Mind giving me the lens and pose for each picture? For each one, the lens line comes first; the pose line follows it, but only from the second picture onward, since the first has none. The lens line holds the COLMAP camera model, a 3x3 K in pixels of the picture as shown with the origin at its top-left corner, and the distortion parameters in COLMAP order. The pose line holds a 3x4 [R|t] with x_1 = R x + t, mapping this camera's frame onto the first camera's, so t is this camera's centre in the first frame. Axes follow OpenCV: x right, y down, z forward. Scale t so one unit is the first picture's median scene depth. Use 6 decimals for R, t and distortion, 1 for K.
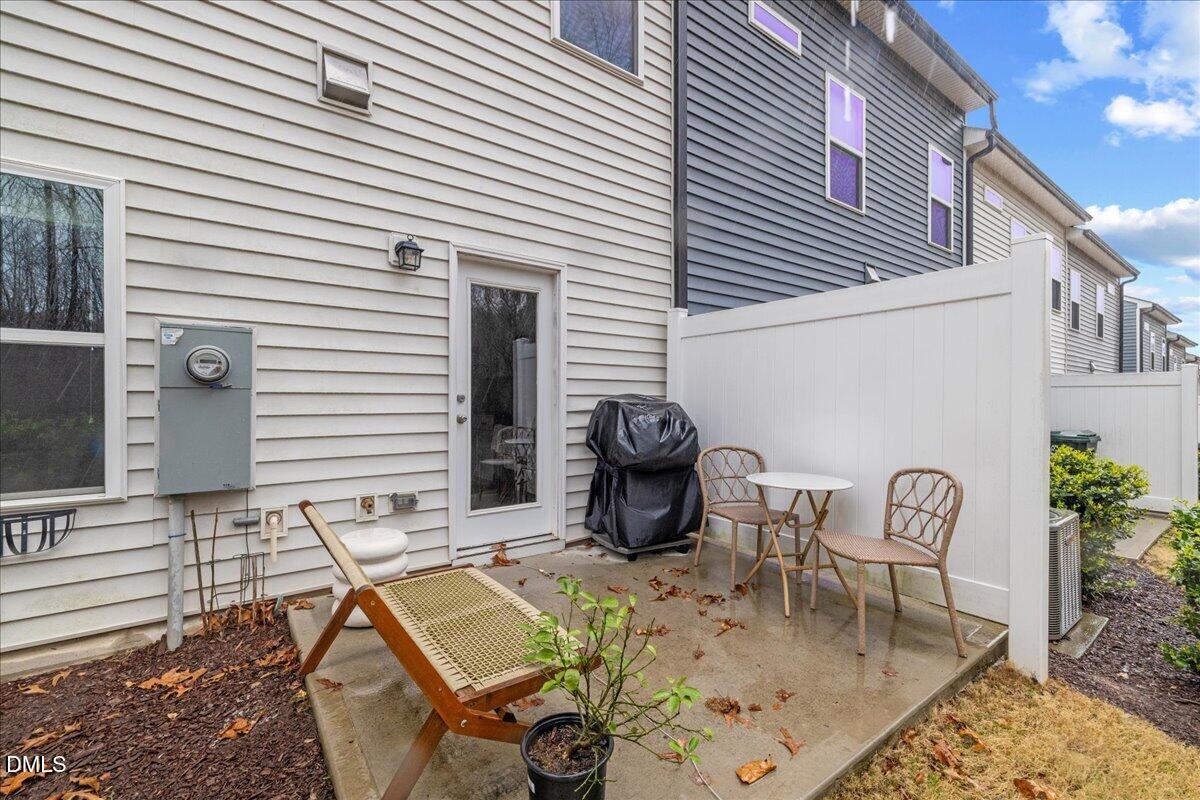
lens RADIAL K [[504.7, 0, 596.0], [0, 504.7, 390.3], [0, 0, 1]] dist [-0.001301, -0.000348]
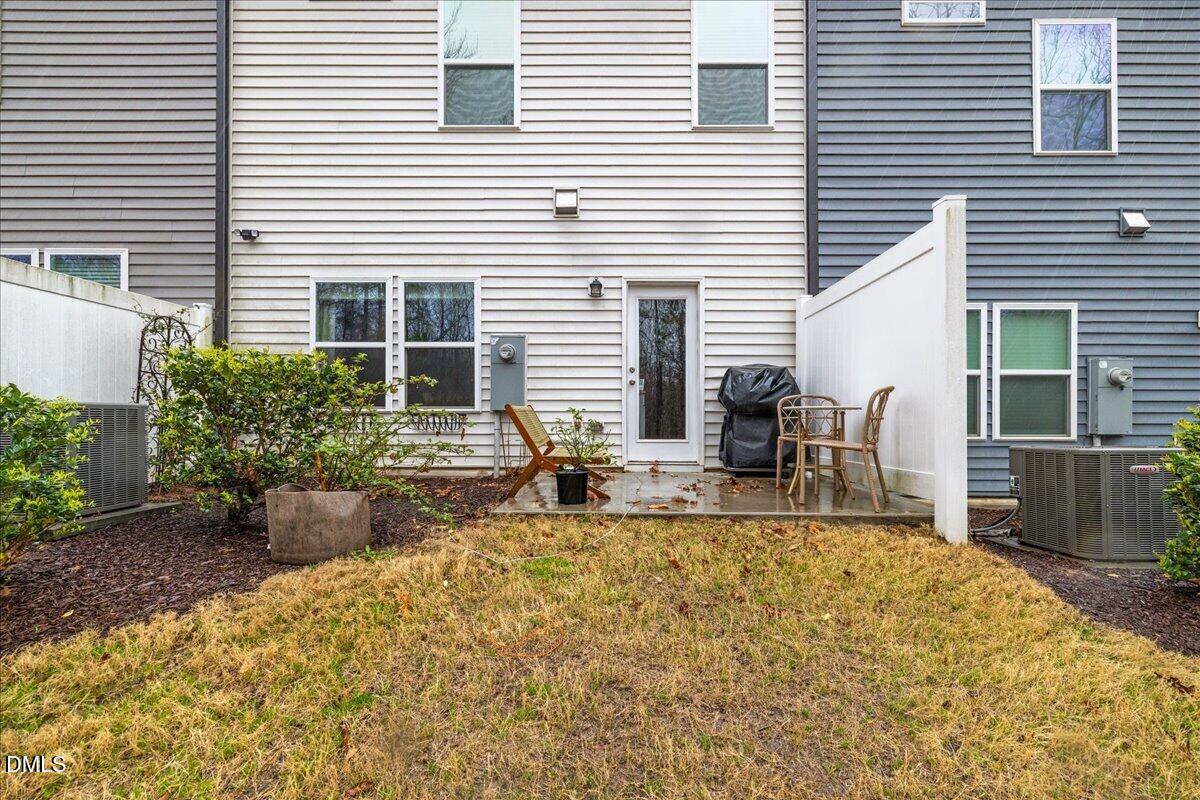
lens RADIAL K [[504.2, 0, 600.0], [0, 504.2, 400.0], [0, 0, 1]] dist [0.002776, -0.000128]
pose [[0.800421, -0.025784, -0.598884, 0.626011], [0.008030, 0.999446, -0.032298, 0.165739], [0.599385, 0.021043, 0.800185, -0.371117]]
